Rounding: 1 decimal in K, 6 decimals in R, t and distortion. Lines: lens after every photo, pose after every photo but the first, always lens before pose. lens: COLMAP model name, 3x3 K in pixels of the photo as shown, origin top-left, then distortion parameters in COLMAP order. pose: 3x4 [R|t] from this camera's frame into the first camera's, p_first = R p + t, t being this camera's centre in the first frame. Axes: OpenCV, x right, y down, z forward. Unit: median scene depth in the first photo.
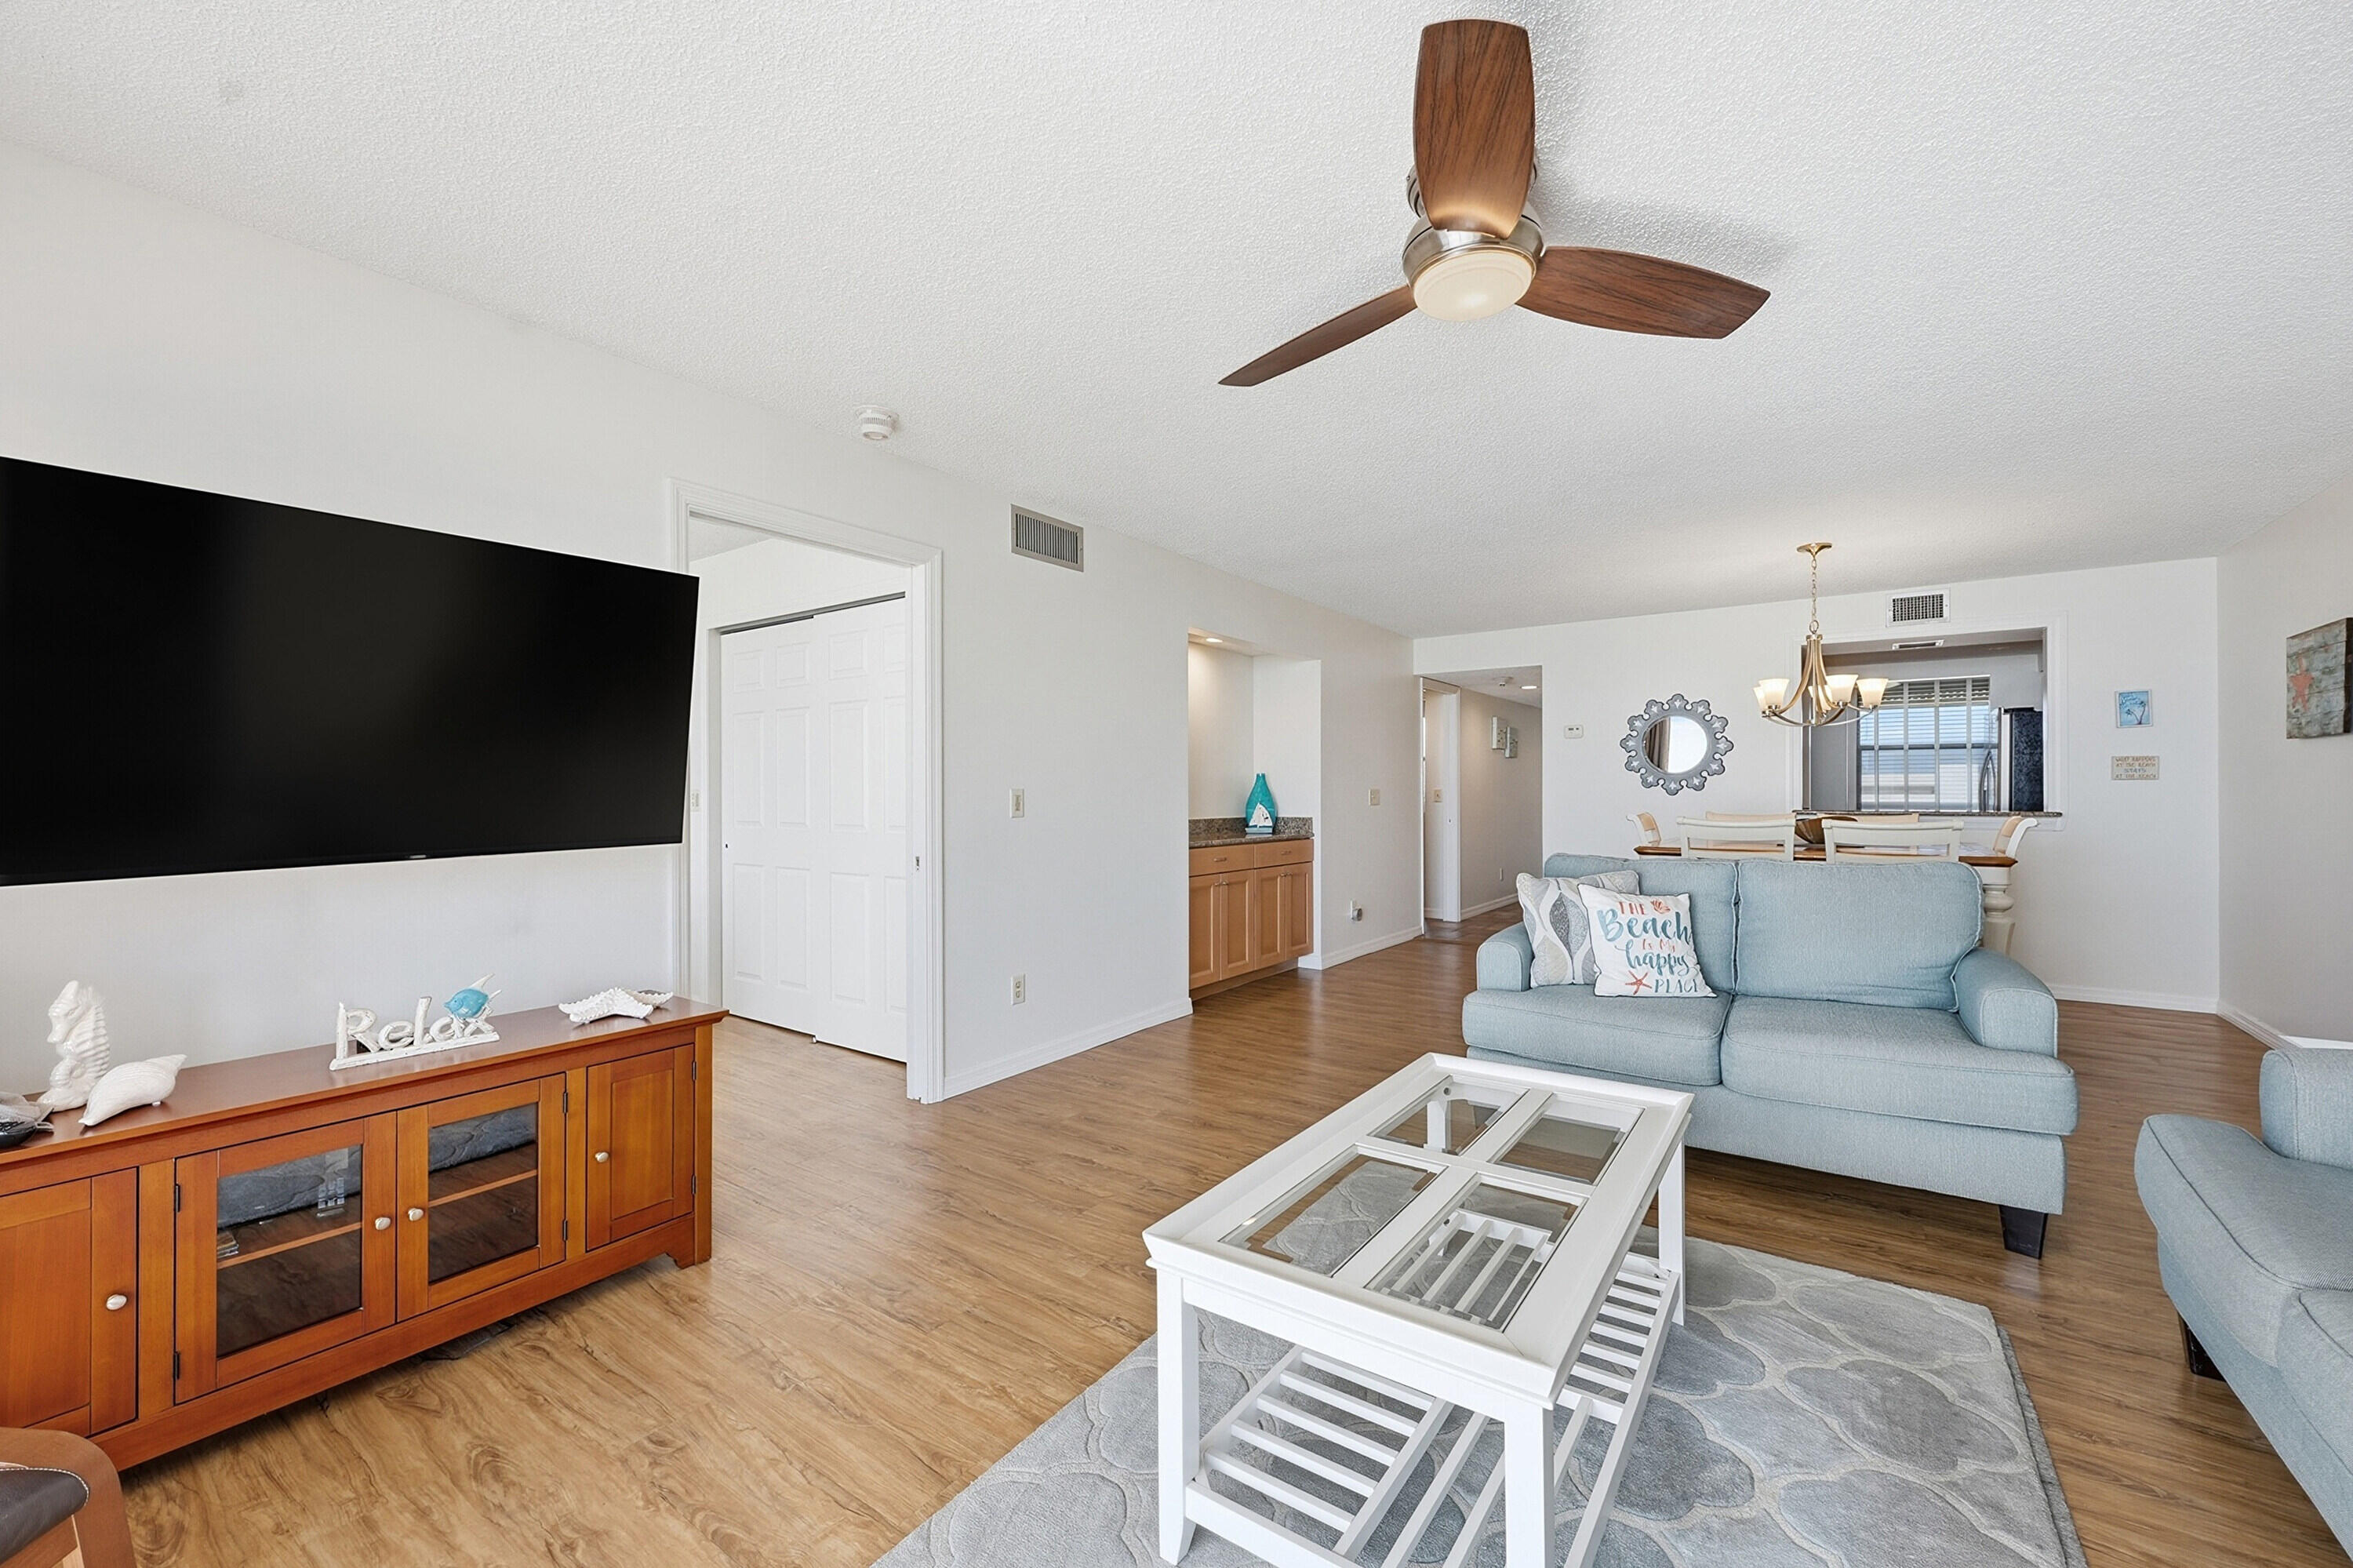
lens RADIAL K [[940.3, 0, 1174.9], [0, 940.3, 789.7], [0, 0, 1]] dist [-0.000327, 0.000257]
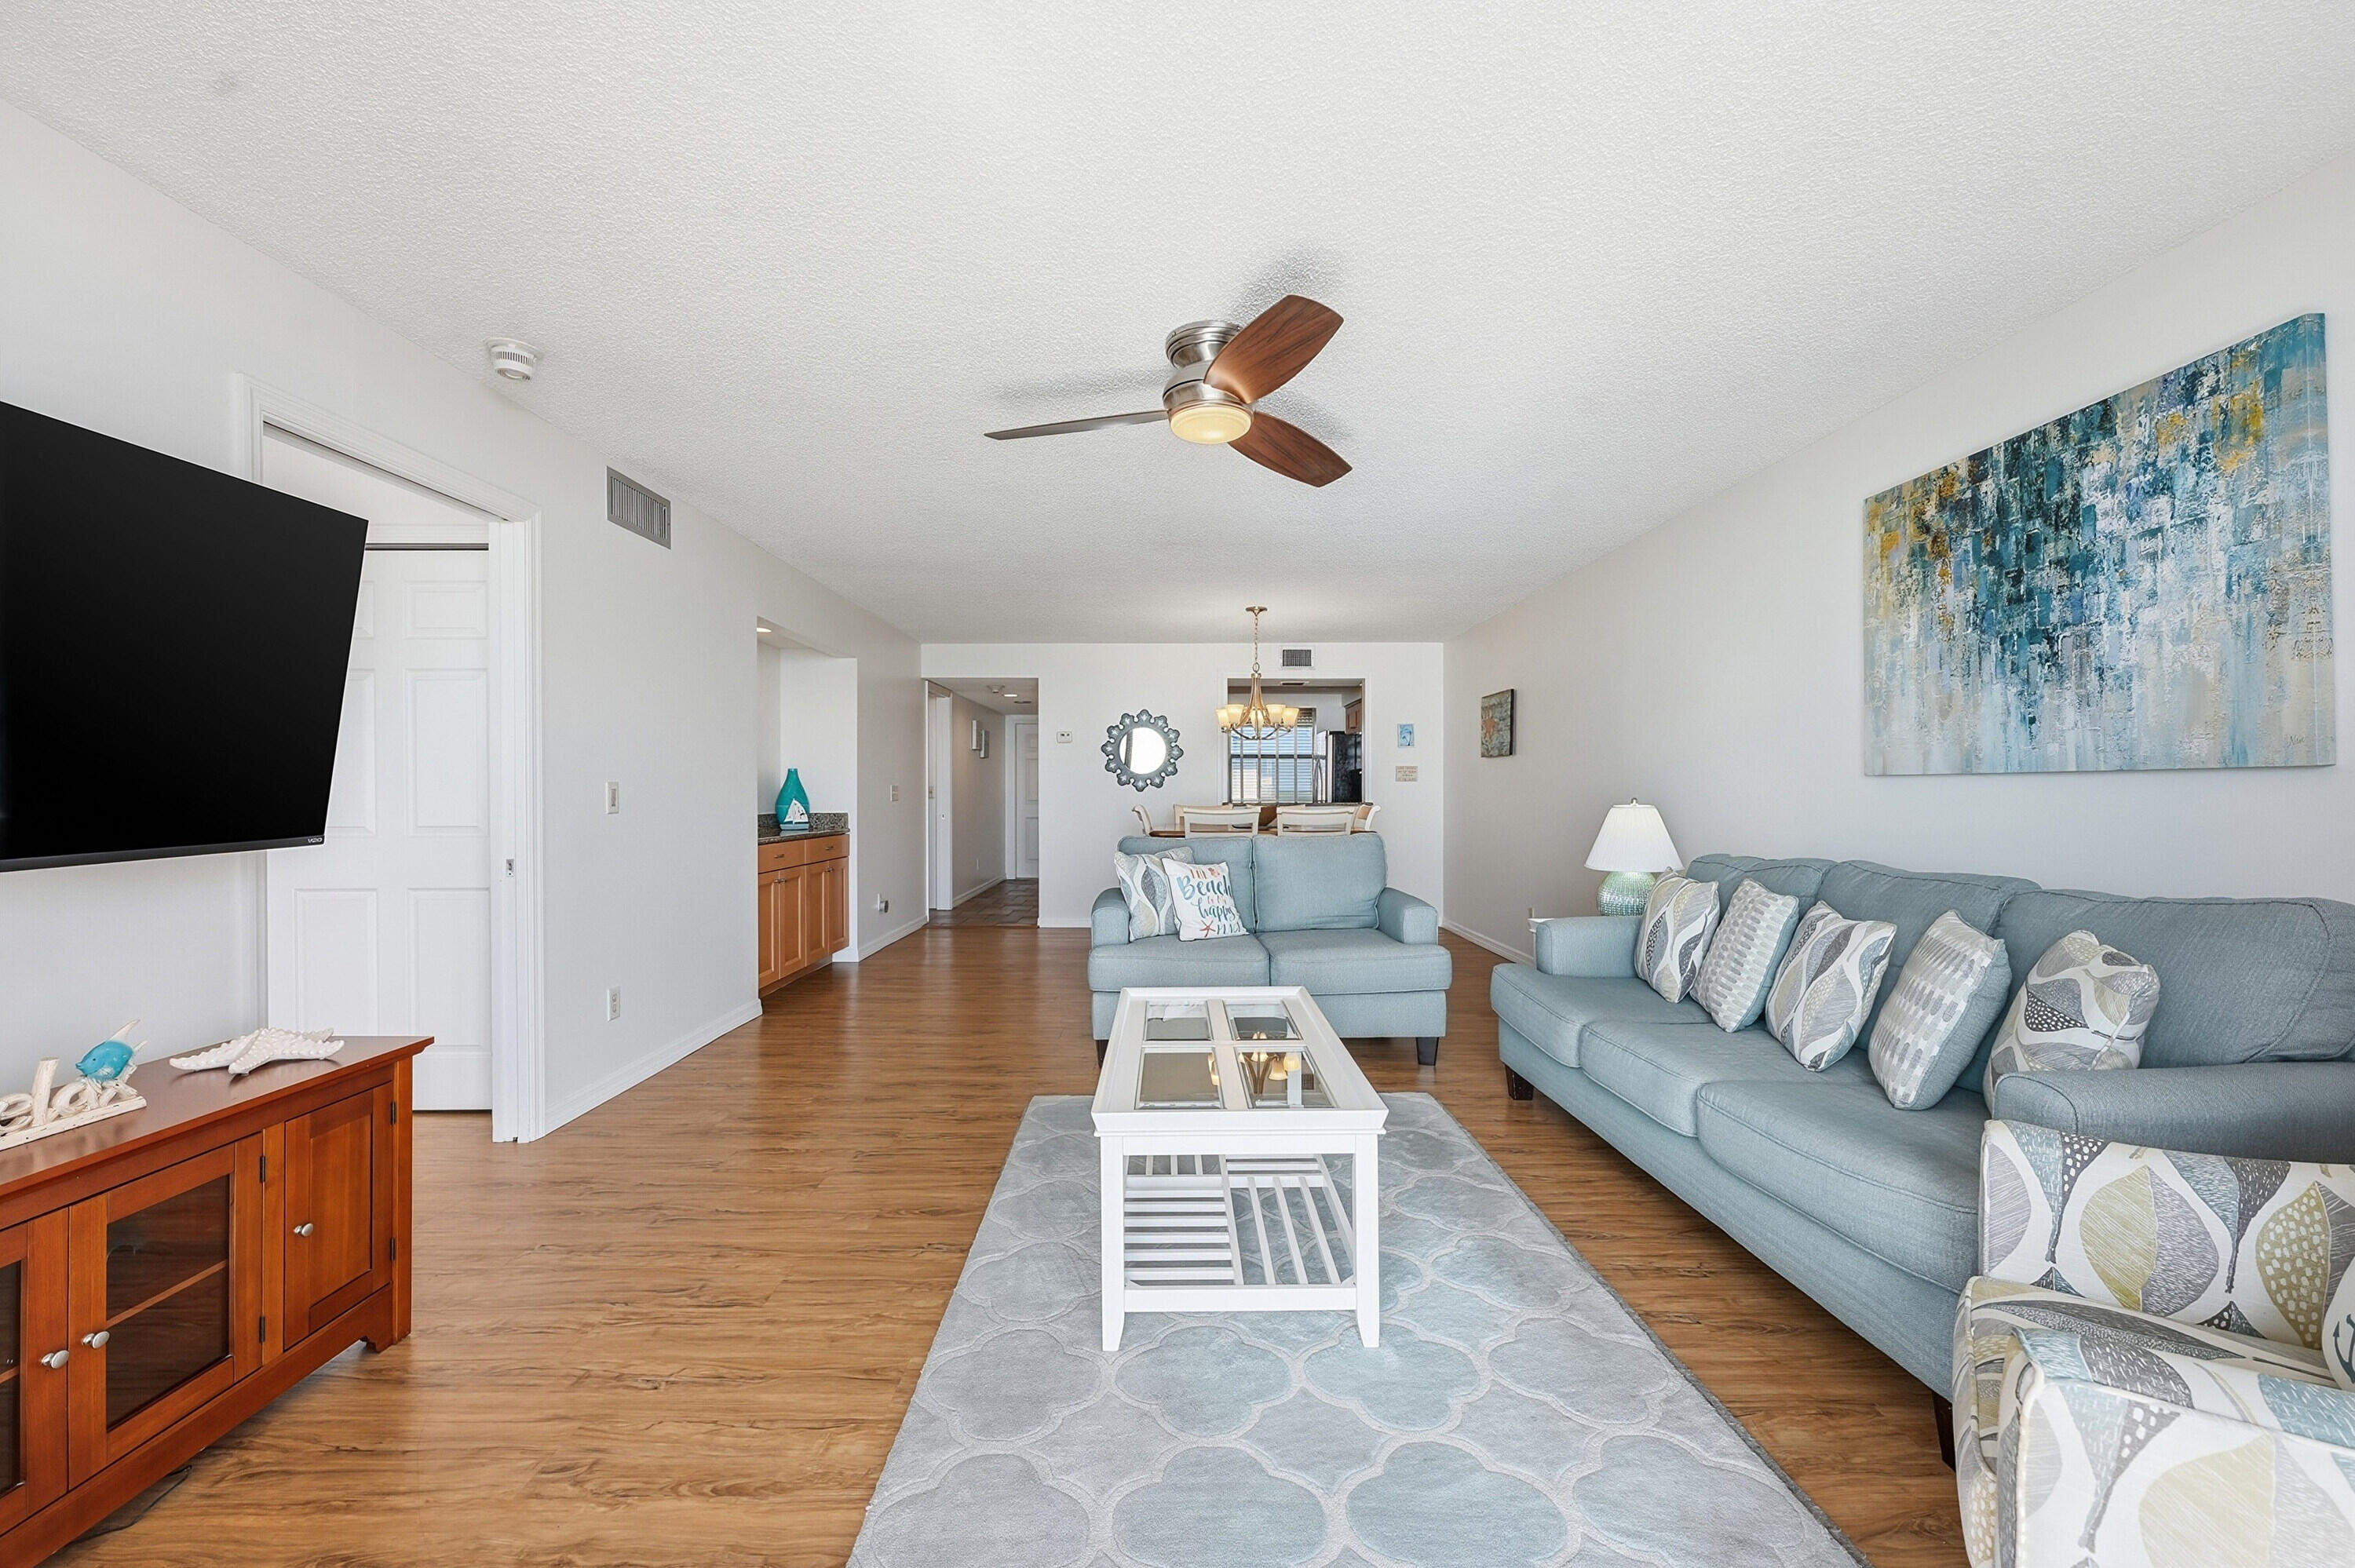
lens RADIAL K [[948.0, 0, 1178.8], [0, 948.0, 791.7], [0, 0, 1]] dist [-0.000472, -0.000006]
pose [[0.808300, 0.000676, 0.588771, -0.313665], [-0.002689, 0.999993, 0.002542, 0.005609], [-0.588765, -0.003638, 0.808296, -0.067091]]
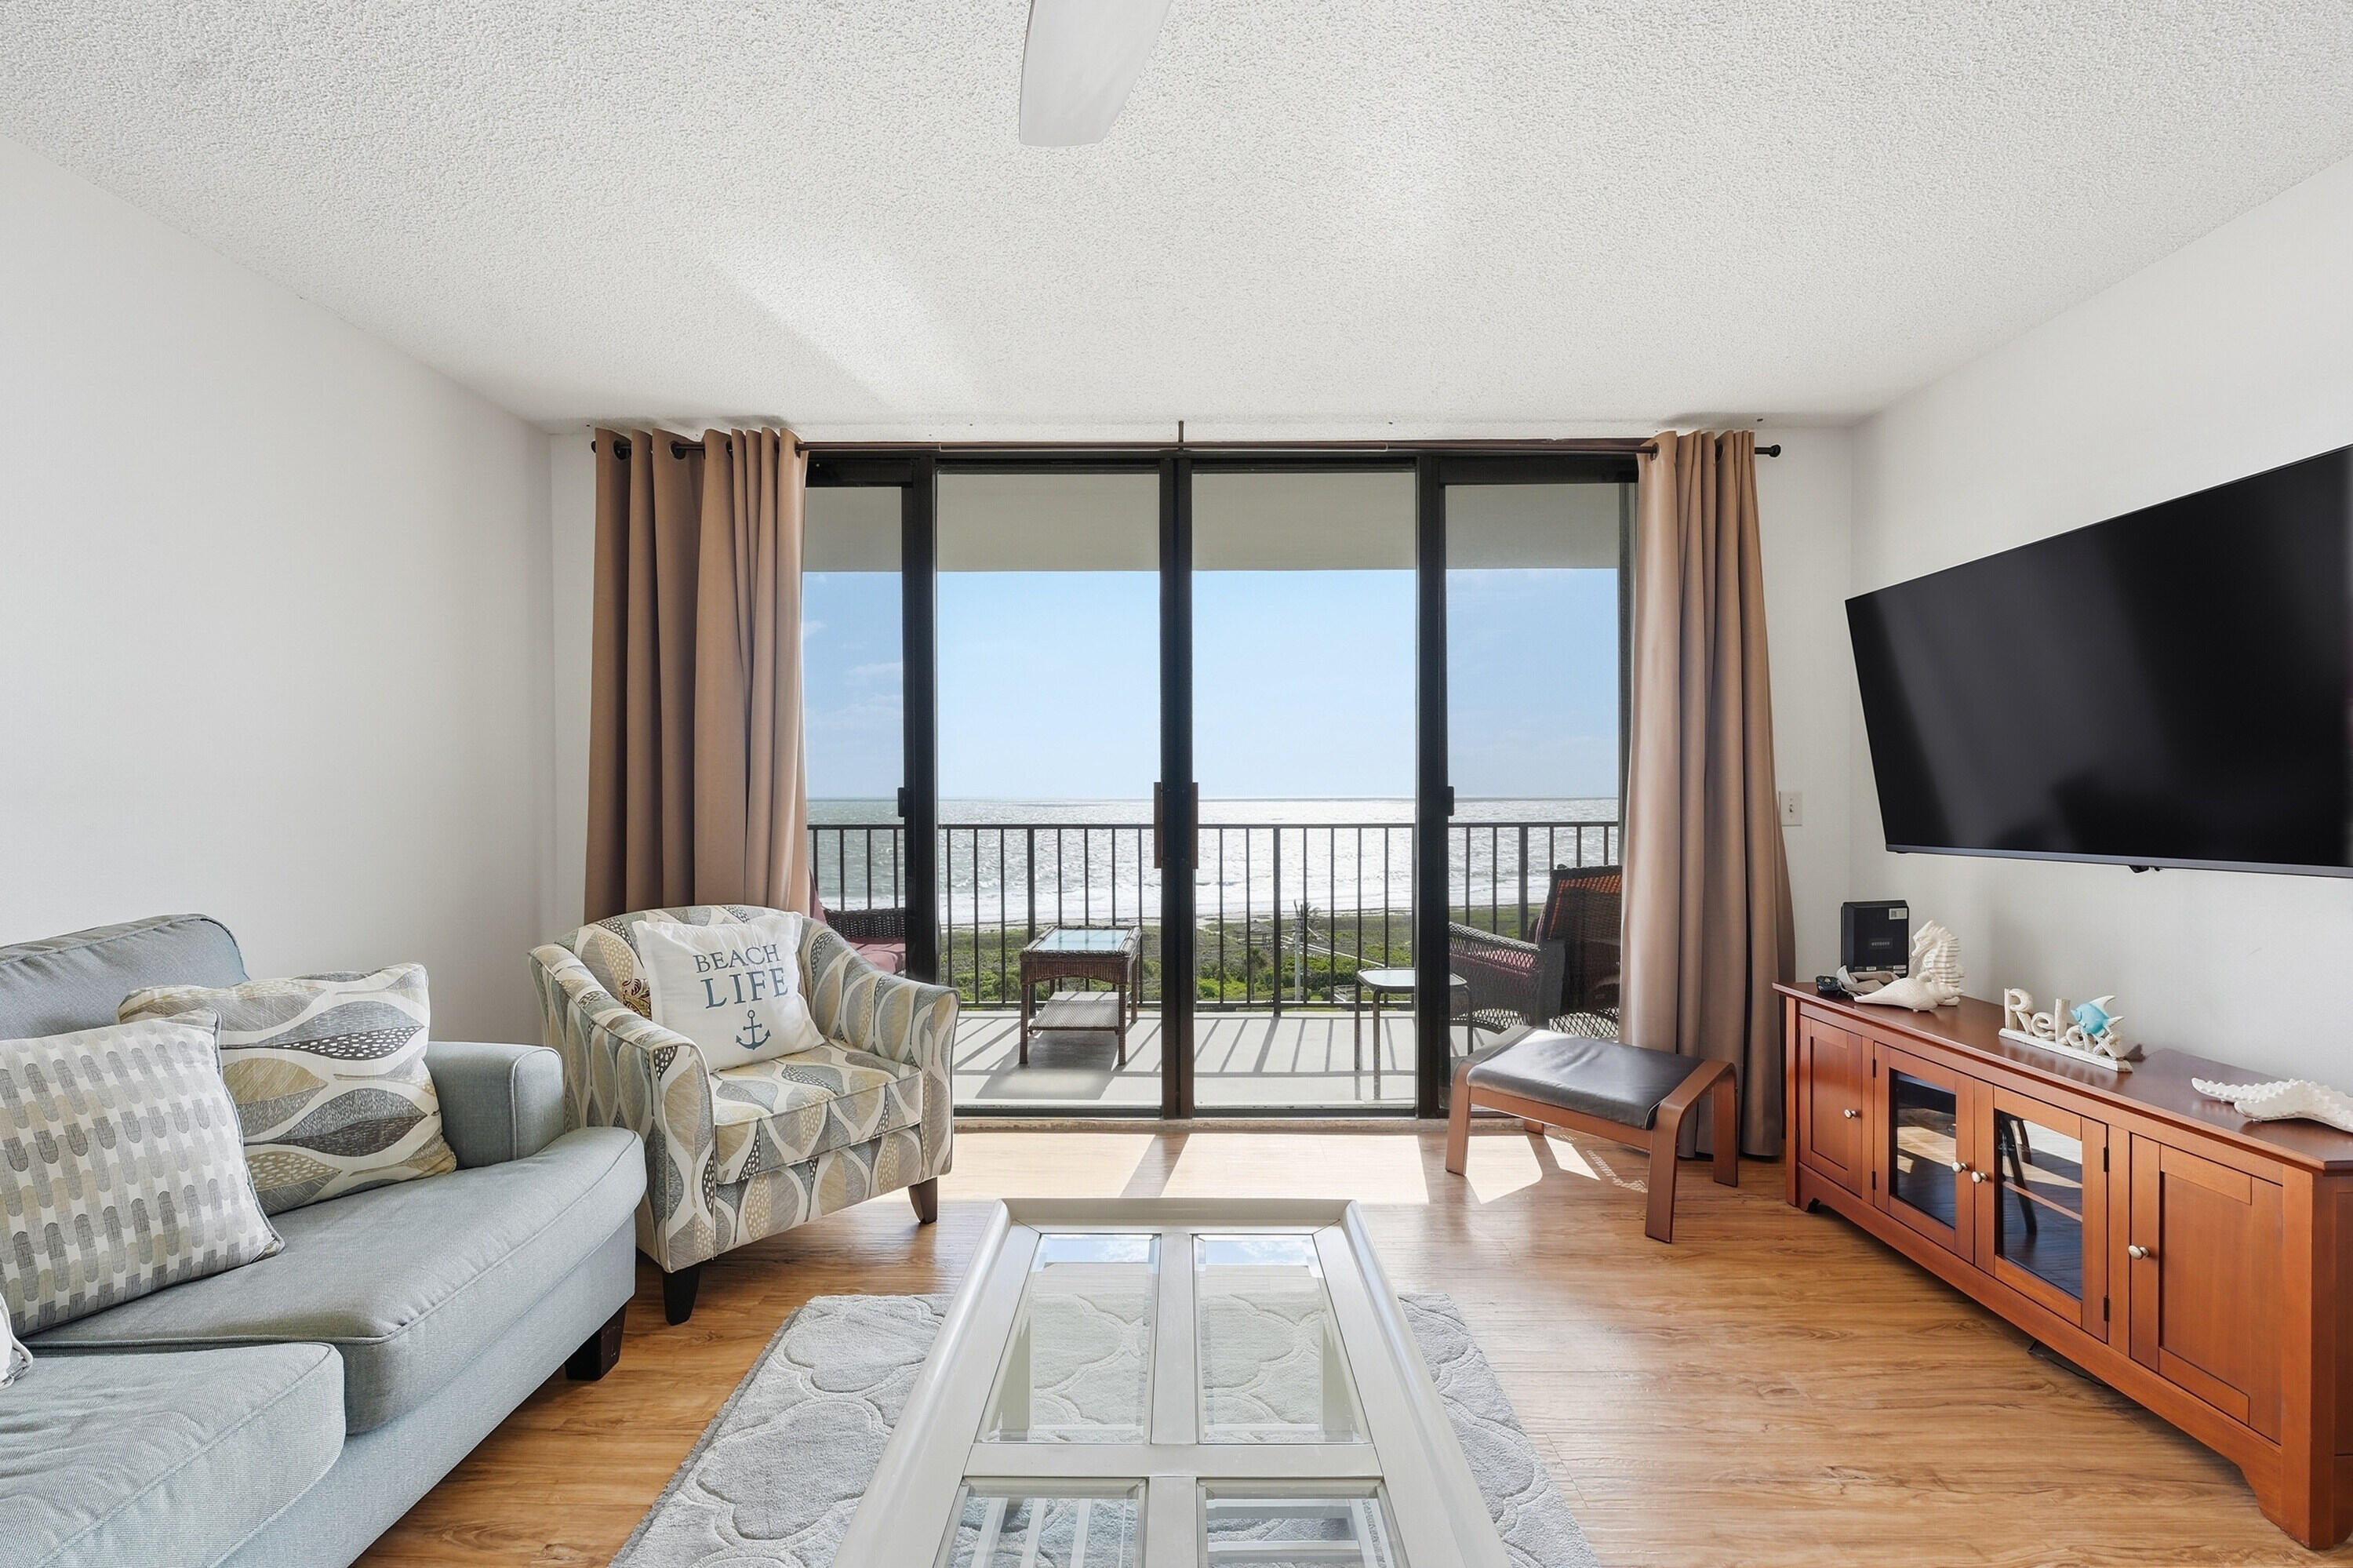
lens RADIAL K [[957.1, 0, 1179.9], [0, 957.1, 803.1], [0, 0, 1]] dist [-0.000273, -0.000115]
pose [[-0.820090, 0.011474, -0.572119, 0.337896], [0.007323, 0.999928, 0.009556, -0.002956], [0.572188, 0.003647, -0.820115, 0.780543]]
